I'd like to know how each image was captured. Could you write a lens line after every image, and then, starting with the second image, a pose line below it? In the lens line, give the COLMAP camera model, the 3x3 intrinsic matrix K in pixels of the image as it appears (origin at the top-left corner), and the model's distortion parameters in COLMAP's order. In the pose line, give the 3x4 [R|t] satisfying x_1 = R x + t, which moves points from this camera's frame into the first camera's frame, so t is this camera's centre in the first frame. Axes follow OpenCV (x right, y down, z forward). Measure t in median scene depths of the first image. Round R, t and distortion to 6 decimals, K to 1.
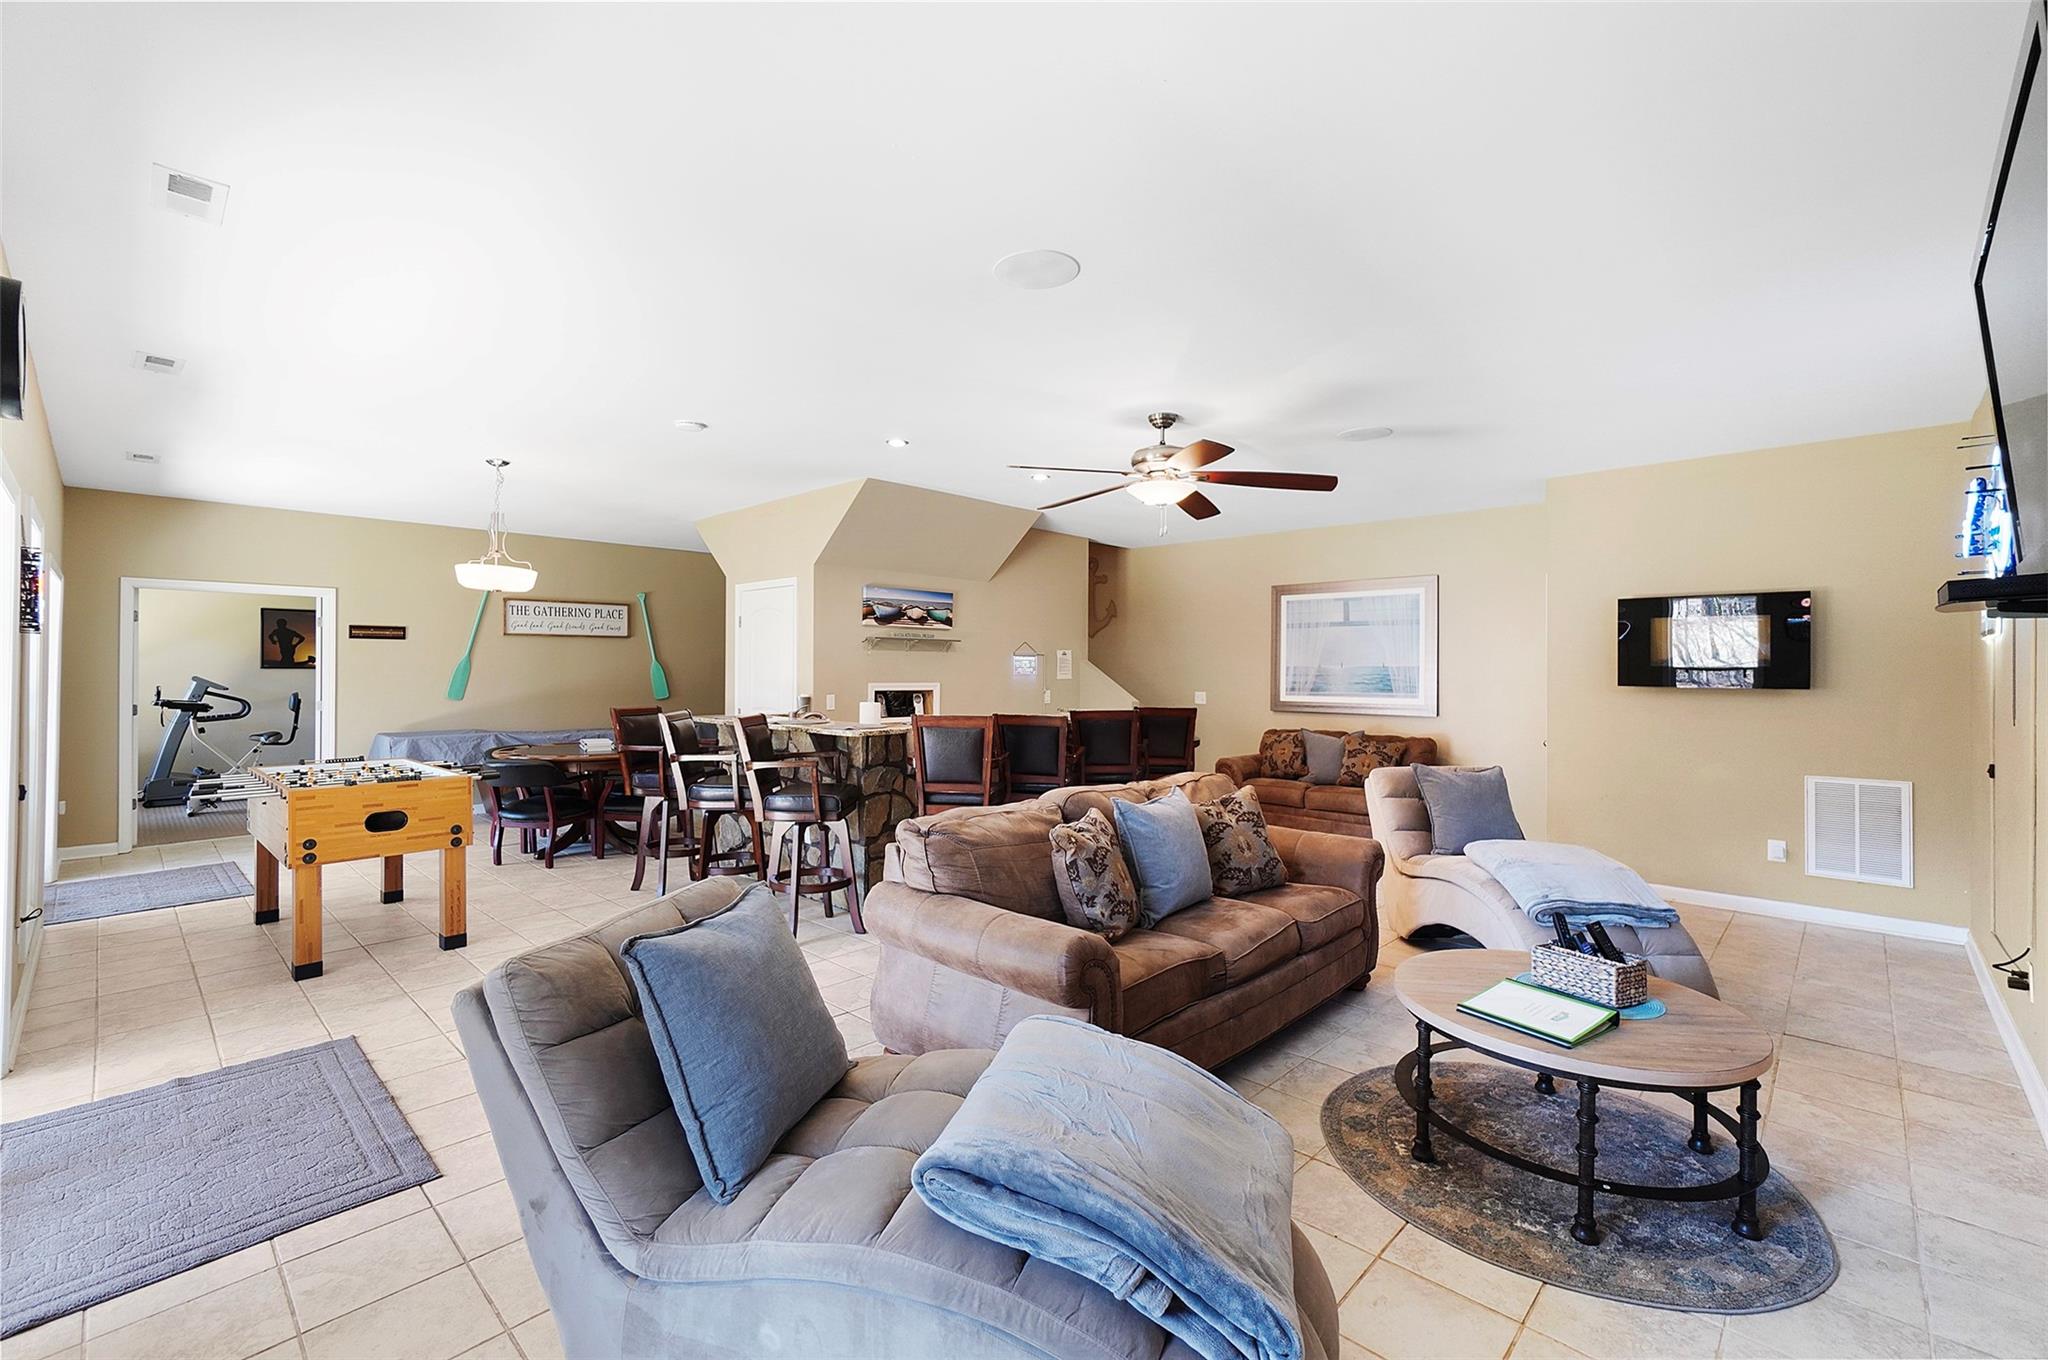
lens RADIAL K [[880.2, 0, 1014.0], [0, 880.2, 664.2], [0, 0, 1]] dist [-0.001674, 0.003971]
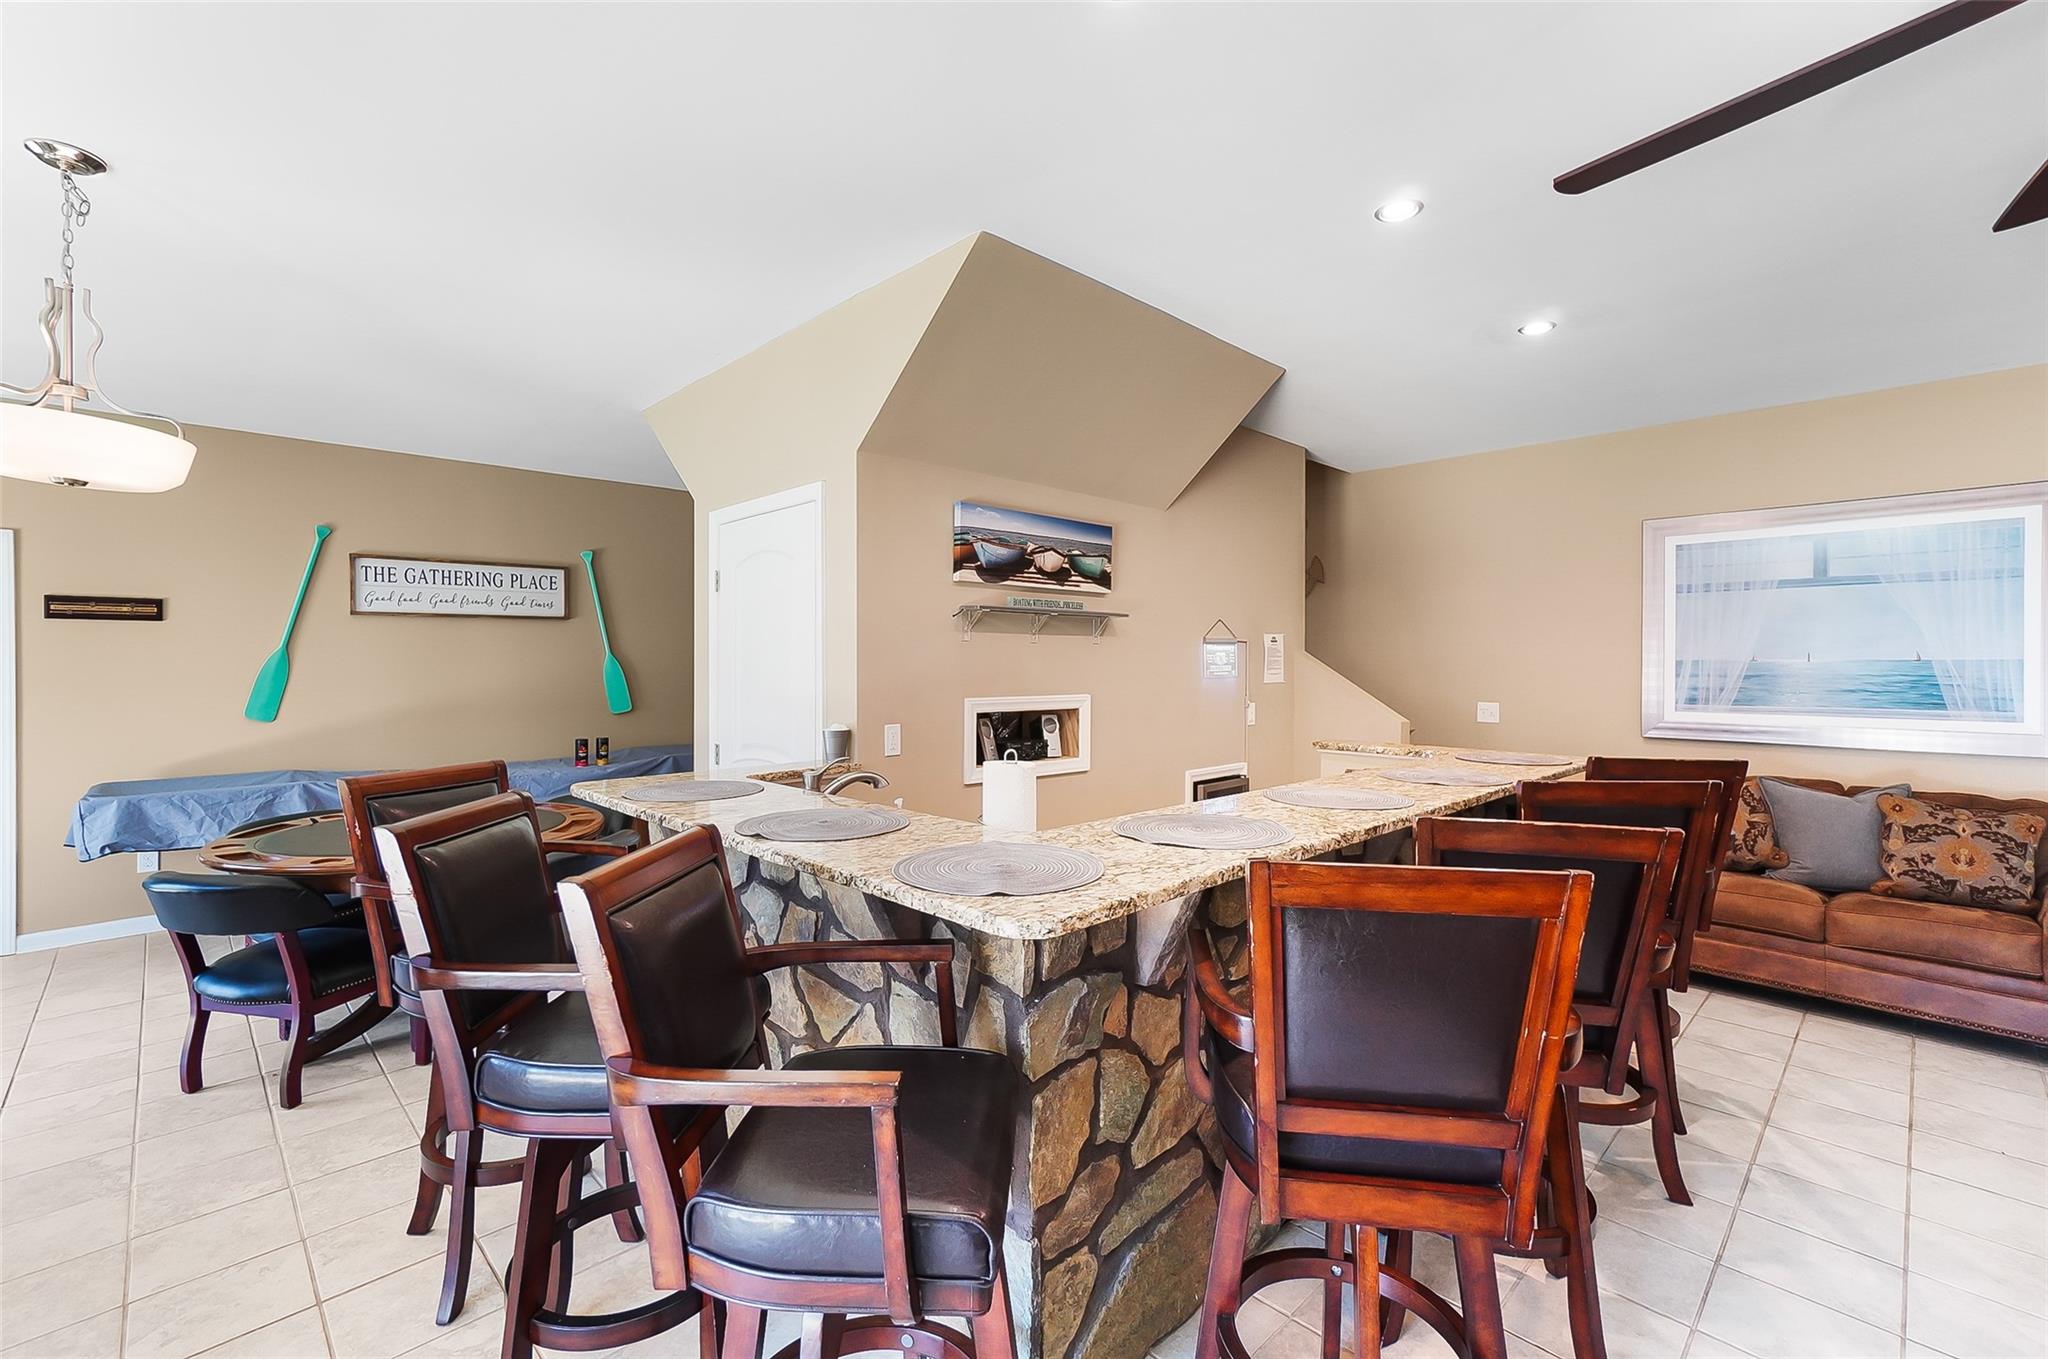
lens RADIAL K [[881.4, 0, 1003.8], [0, 881.4, 662.4], [0, 0, 1]] dist [-0.016714, 0.013285]
pose [[0.998958, -0.003886, -0.045473, -0.114735], [0.004182, 0.999971, 0.006401, -0.001860], [0.045447, -0.006585, 0.998945, 0.477771]]
